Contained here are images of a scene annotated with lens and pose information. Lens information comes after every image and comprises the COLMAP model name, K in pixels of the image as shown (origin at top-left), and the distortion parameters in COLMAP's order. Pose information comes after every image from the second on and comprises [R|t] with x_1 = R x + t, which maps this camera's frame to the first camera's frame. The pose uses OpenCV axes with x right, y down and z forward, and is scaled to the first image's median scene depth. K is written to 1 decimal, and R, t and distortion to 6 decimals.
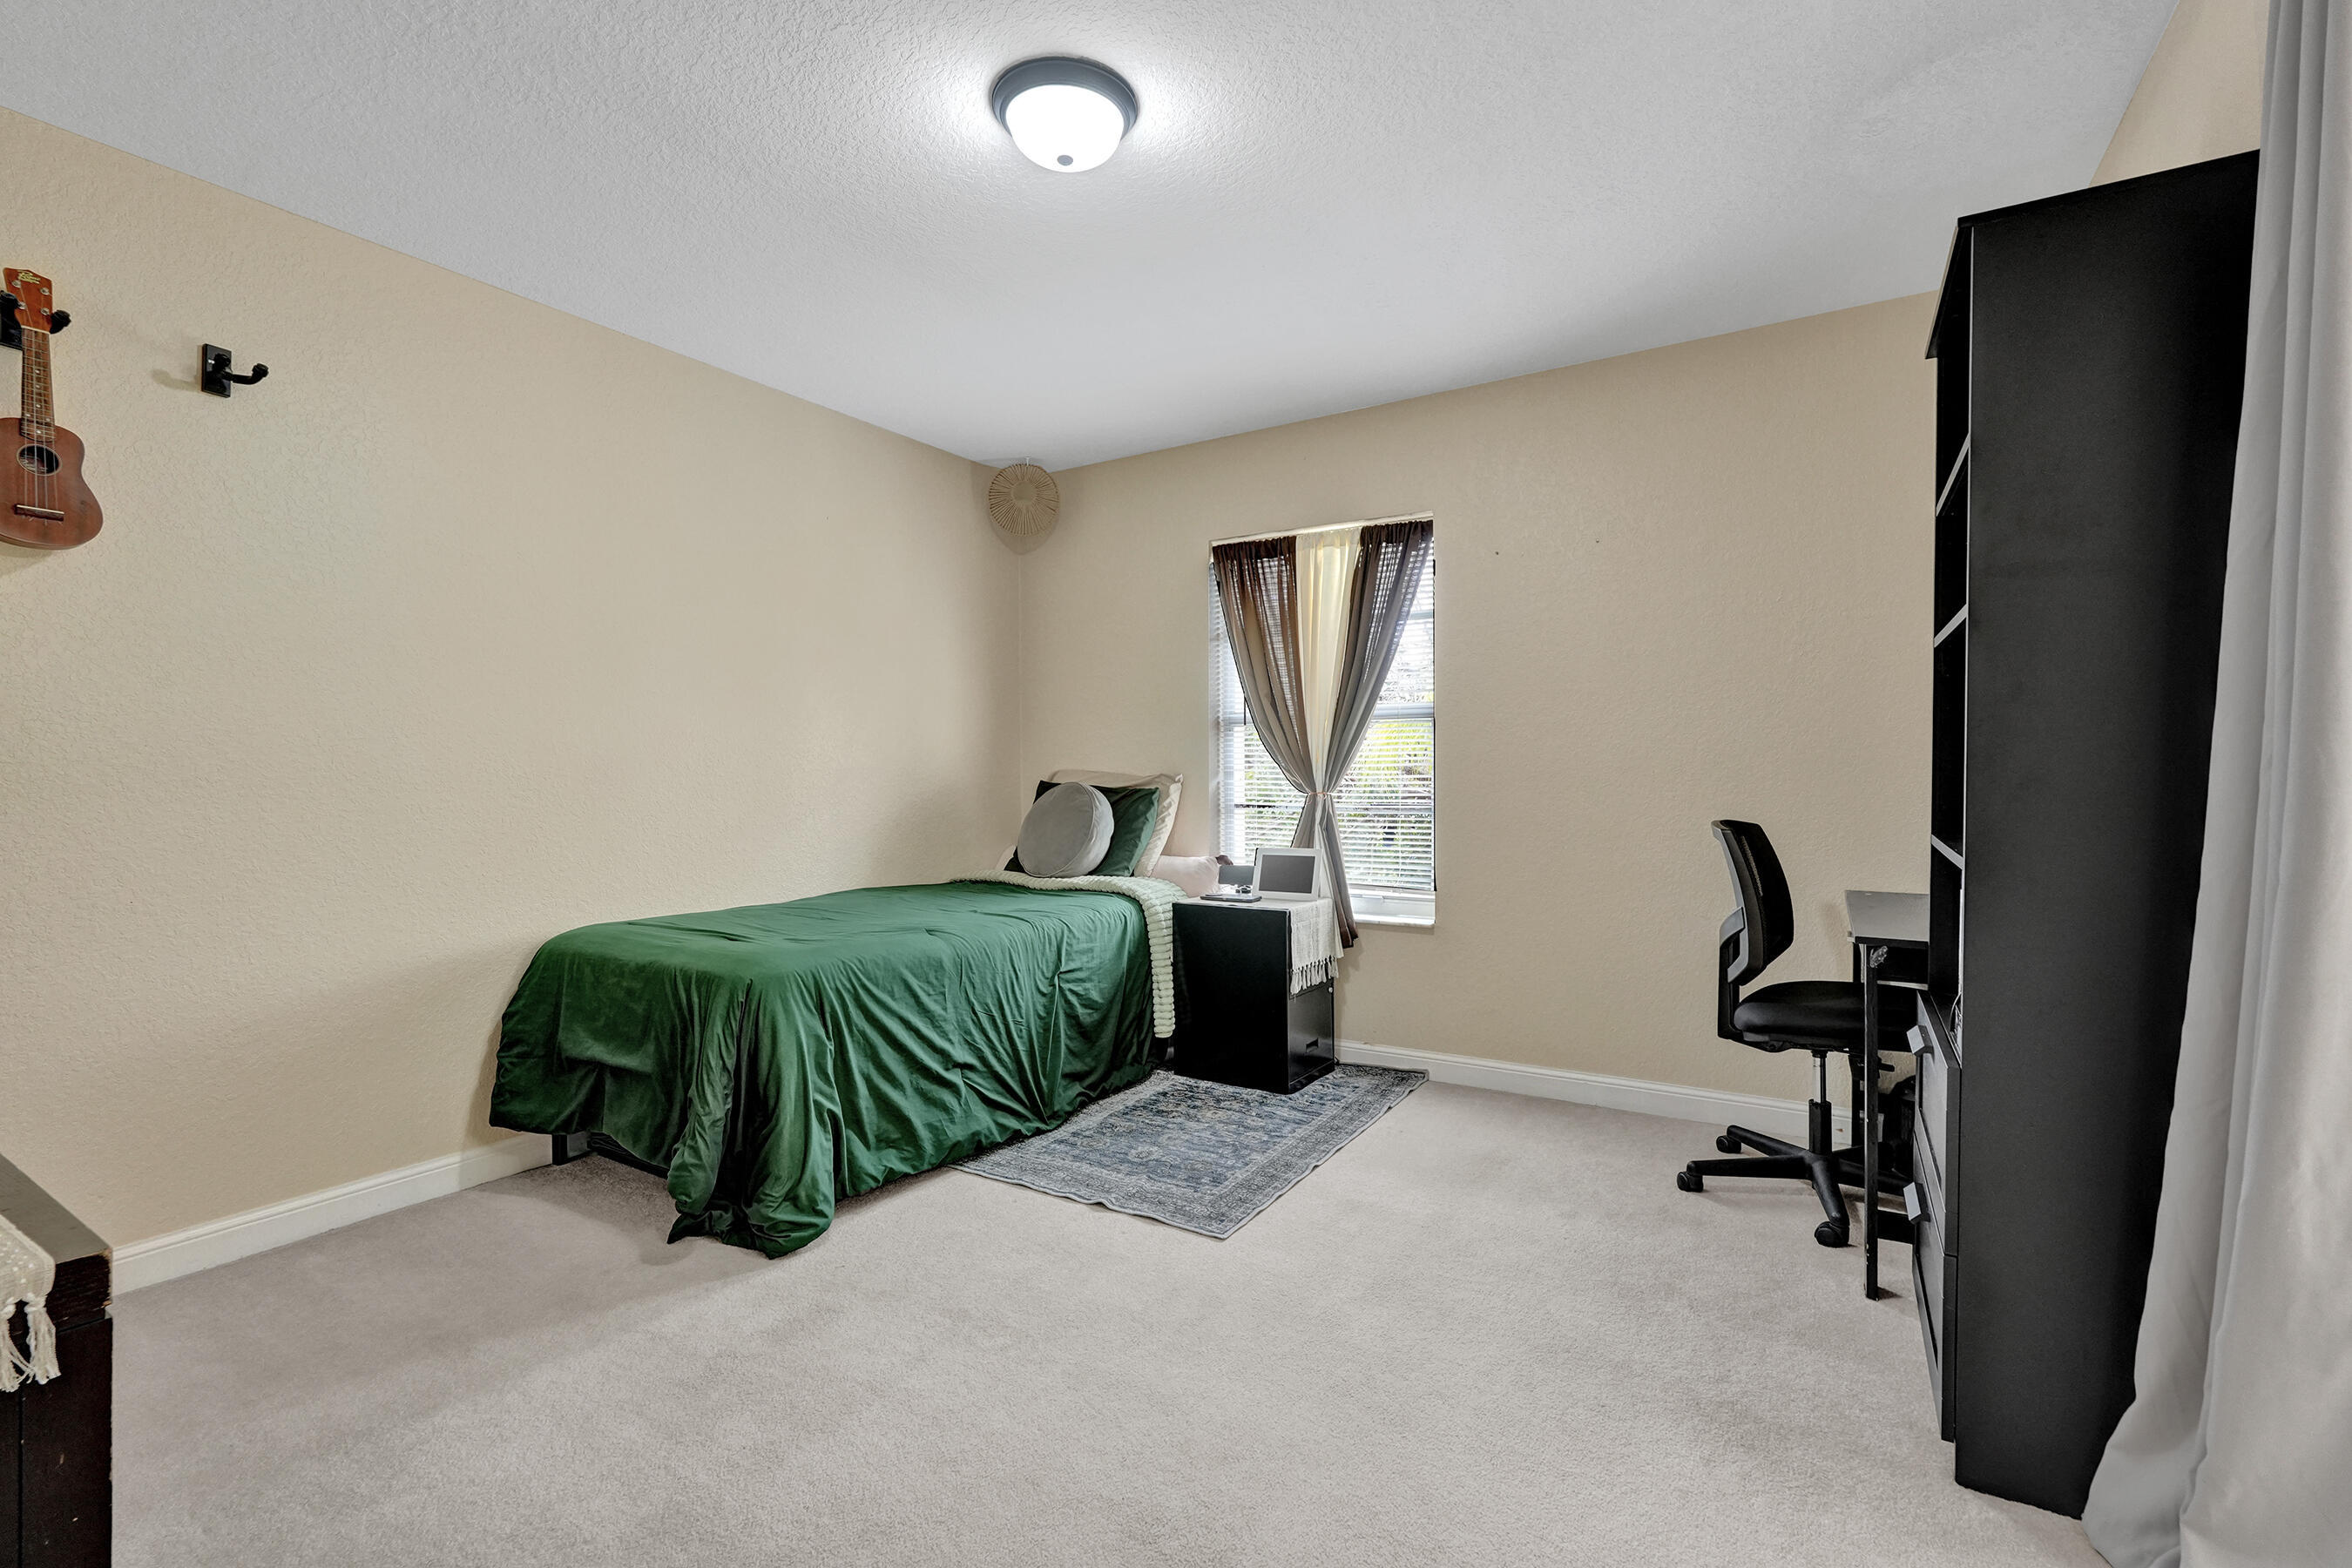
lens RADIAL K [[1040.5, 0, 1171.2], [0, 1040.5, 792.2], [0, 0, 1]] dist [-0.009299, 0.002708]
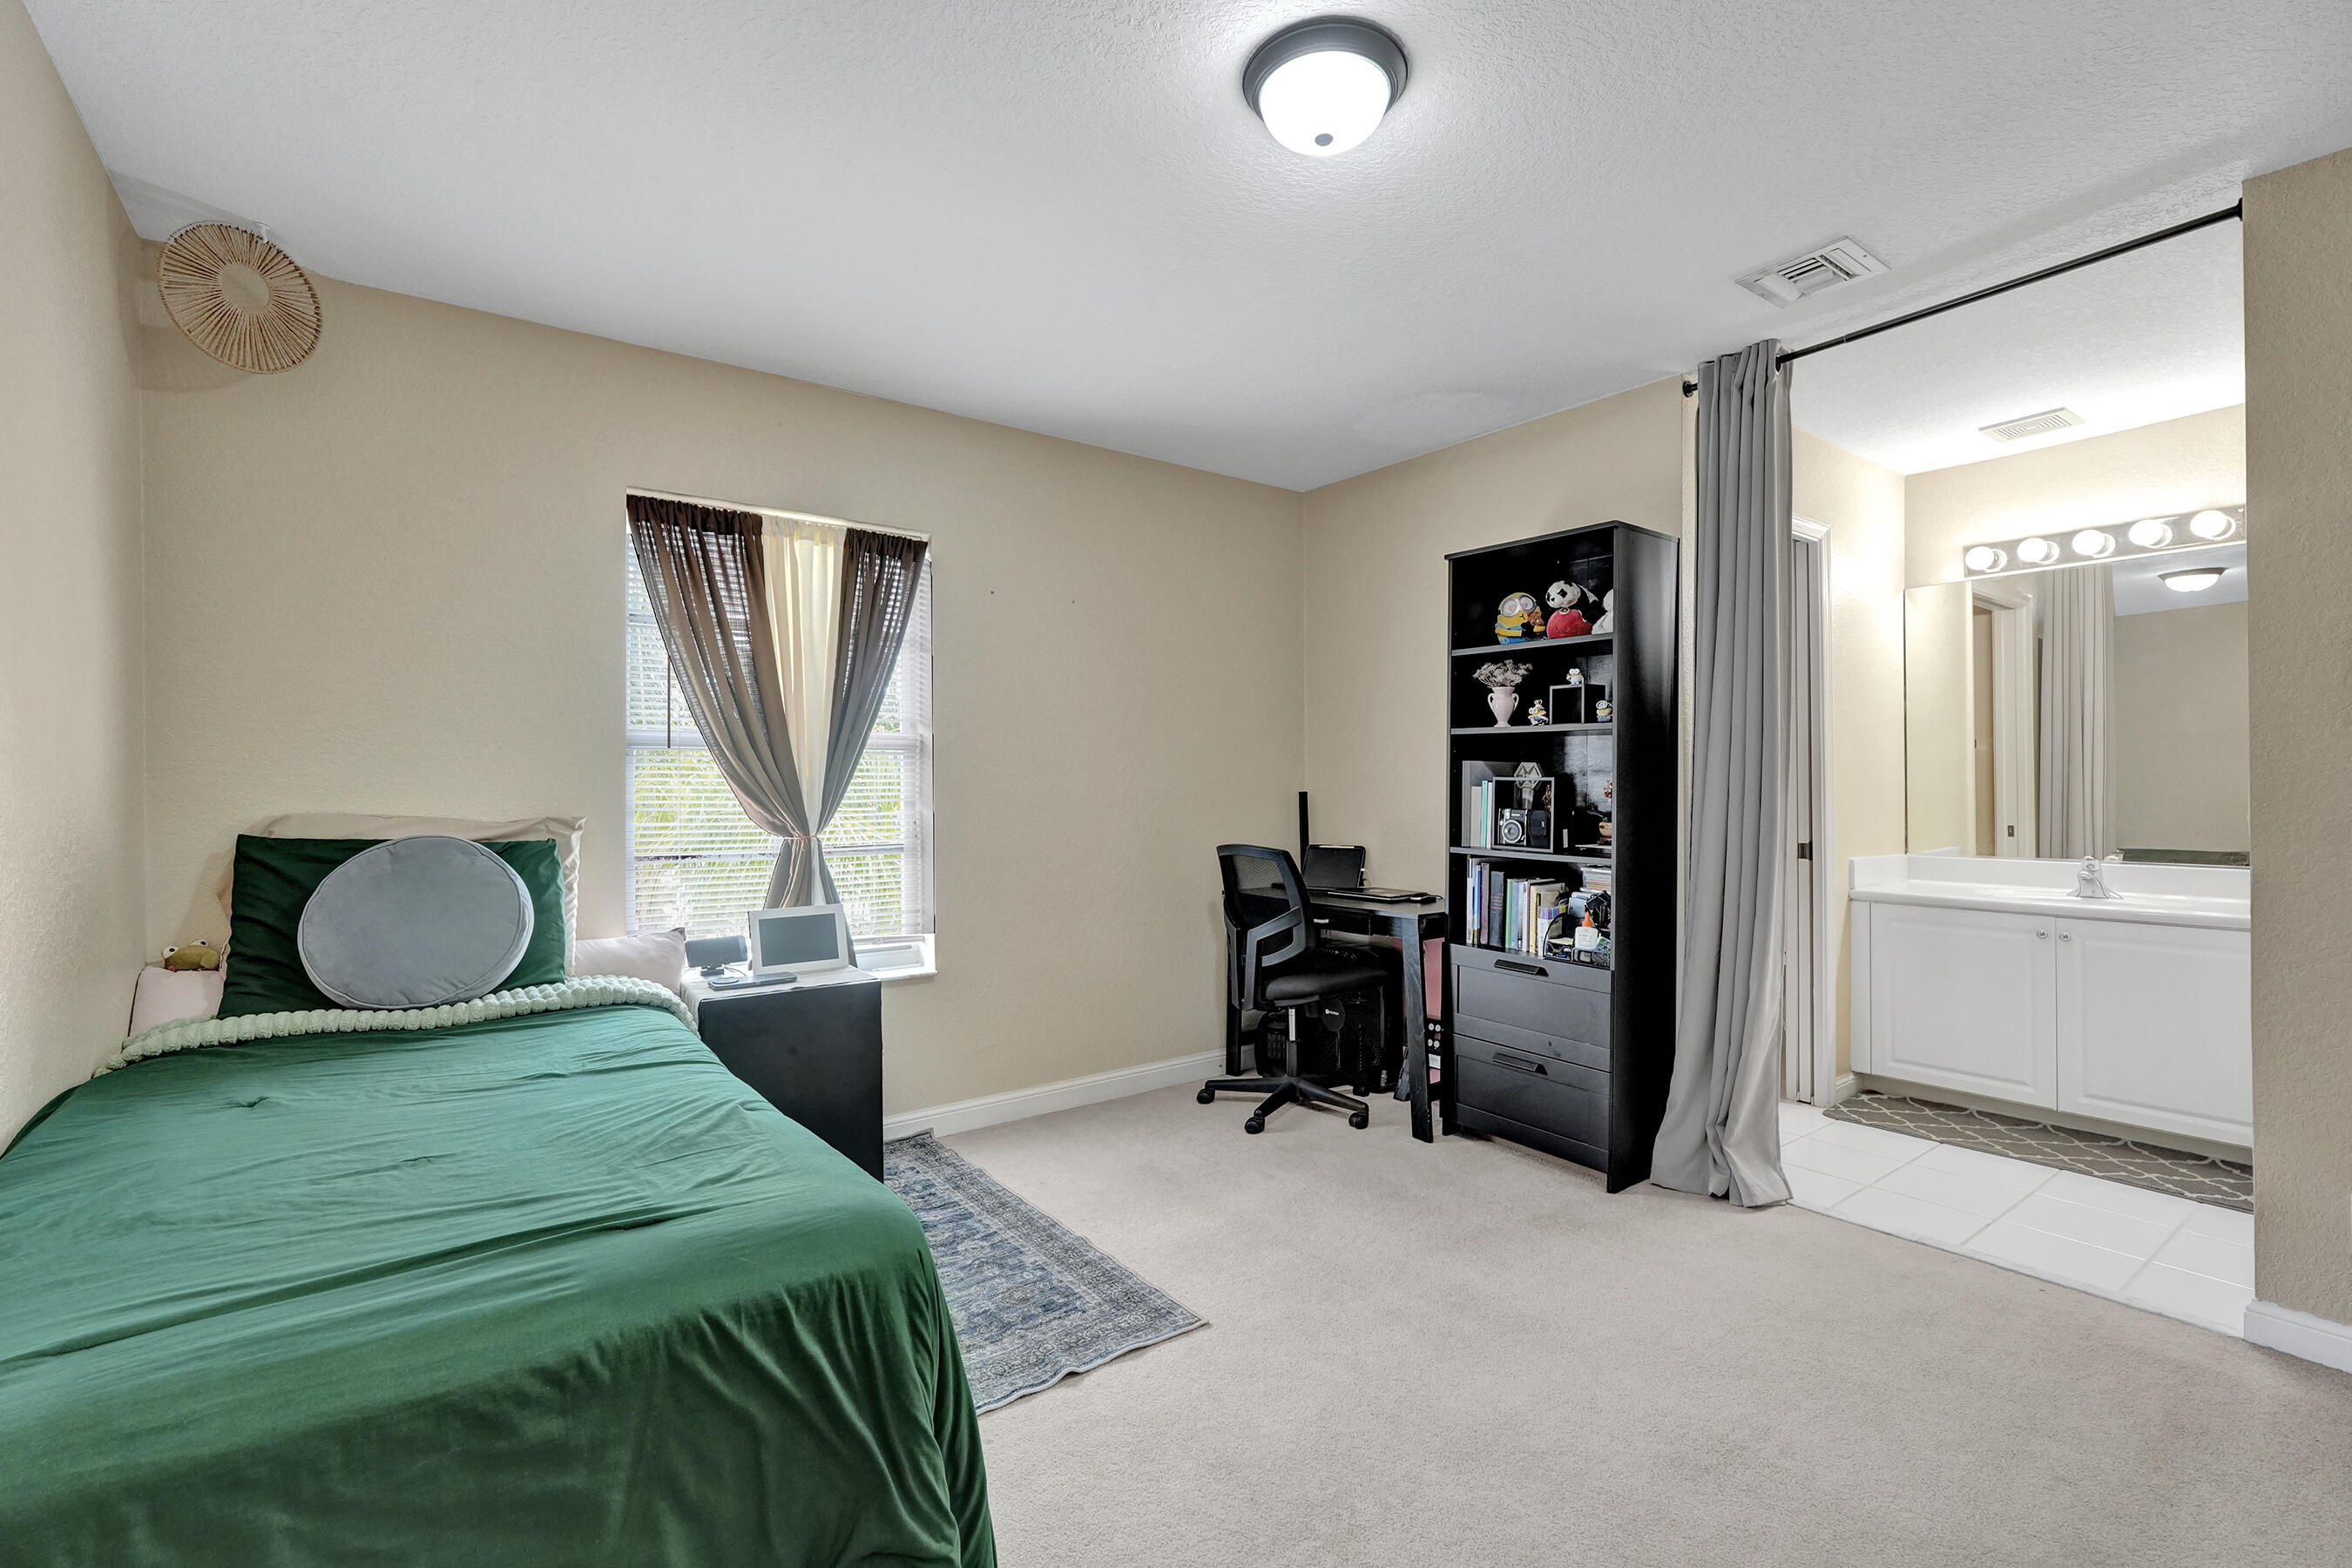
lens RADIAL K [[1040.5, 0, 1172.0], [0, 1040.5, 783.3], [0, 0, 1]] dist [-0.009299, 0.002708]
pose [[0.372292, 0.005439, 0.928100, -0.520249], [0.023729, 0.999600, -0.015377, -0.021482], [-0.927812, 0.027748, 0.372014, 0.429697]]
